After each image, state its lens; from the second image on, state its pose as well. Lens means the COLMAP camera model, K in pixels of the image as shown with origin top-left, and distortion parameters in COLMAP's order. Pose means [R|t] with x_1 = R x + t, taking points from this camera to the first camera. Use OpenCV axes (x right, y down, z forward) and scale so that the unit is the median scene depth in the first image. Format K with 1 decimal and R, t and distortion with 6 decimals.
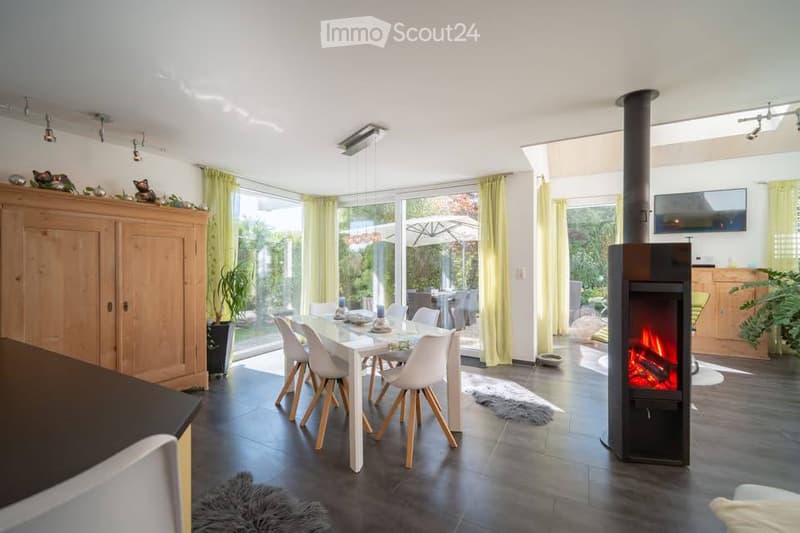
lens RADIAL K [[320.2, 0, 400.0], [0, 320.2, 266.5], [0, 0, 1]] dist [-0.000259, -0.000130]
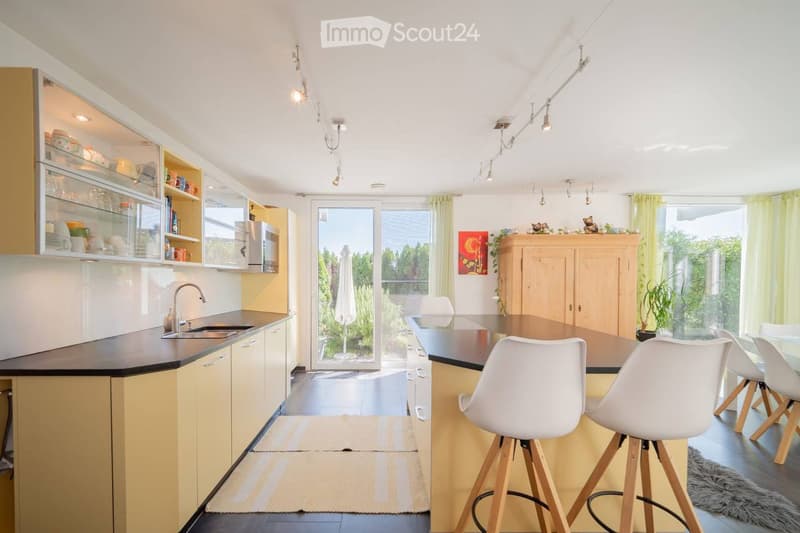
lens RADIAL K [[340.9, 0, 389.8], [0, 340.9, 287.5], [0, 0, 1]] dist [0.000078, 0.000029]
pose [[0.479415, 0.023746, -0.877267, 0.059463], [-0.005425, 0.999695, 0.024096, -0.001069], [0.877572, -0.006793, 0.479398, -0.398084]]
